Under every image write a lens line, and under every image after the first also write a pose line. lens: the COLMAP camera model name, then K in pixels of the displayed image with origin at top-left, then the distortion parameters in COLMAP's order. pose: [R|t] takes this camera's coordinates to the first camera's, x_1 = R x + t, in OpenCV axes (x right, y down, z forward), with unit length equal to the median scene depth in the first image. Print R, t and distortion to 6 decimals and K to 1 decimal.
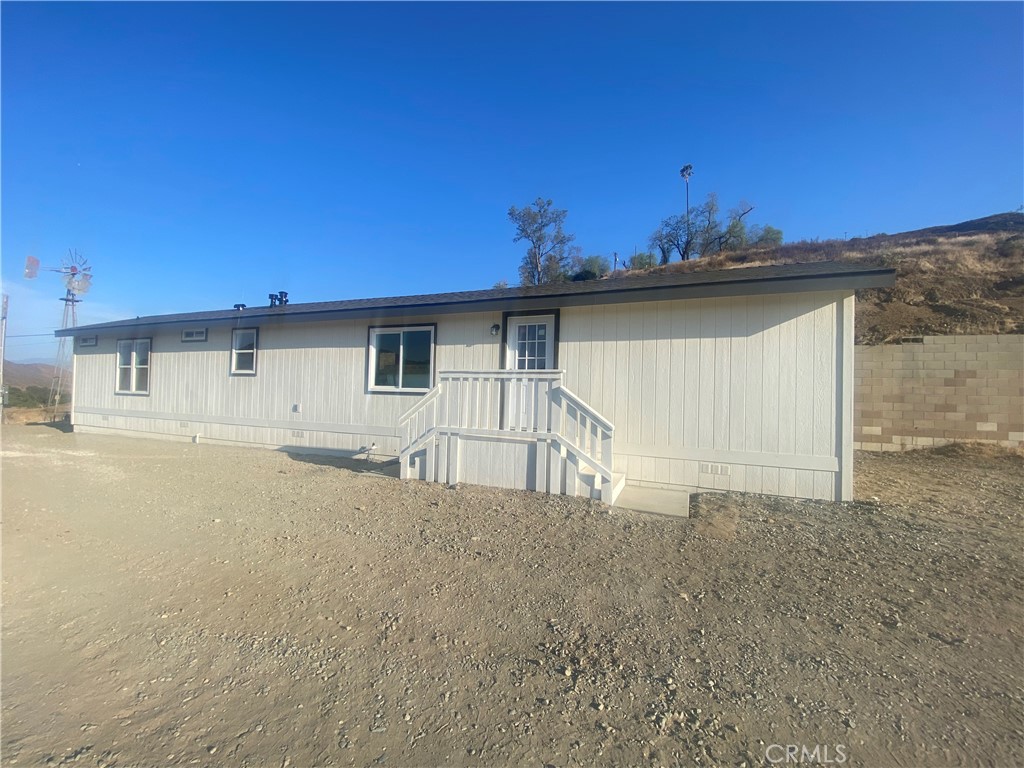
lens RADIAL K [[412.5, 0, 509.7], [0, 412.5, 385.0], [0, 0, 1]] dist [0.033157, -0.026849]
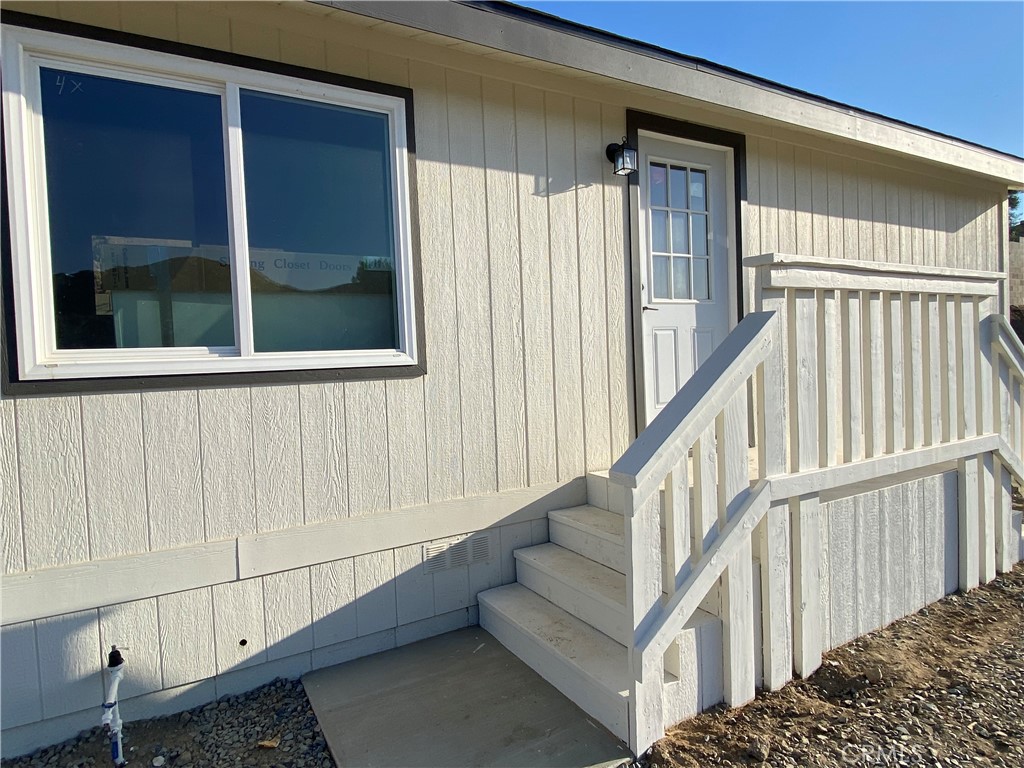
lens RADIAL K [[609.5, 0, 518.4], [0, 609.5, 377.7], [0, 0, 1]] dist [0.079513, -0.094972]
pose [[0.596206, -0.076172, 0.799209, -0.407161], [0.040922, 0.997078, 0.064503, 0.004586], [-0.801788, -0.005752, 0.597581, 0.640693]]
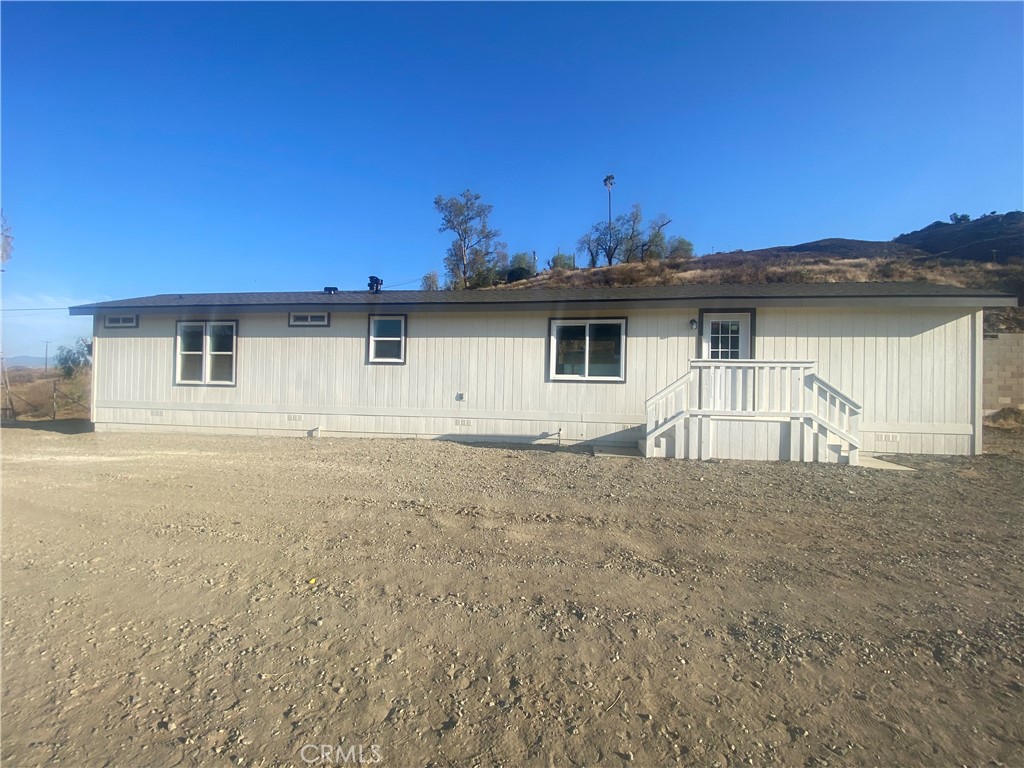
lens RADIAL K [[412.5, 0, 509.7], [0, 412.5, 385.0], [0, 0, 1]] dist [0.033157, -0.026849]
pose [[0.971964, -0.003110, 0.235109, -0.656047], [-0.000475, 0.999884, 0.015192, 0.012057], [-0.235129, -0.014877, 0.971850, 0.009221]]
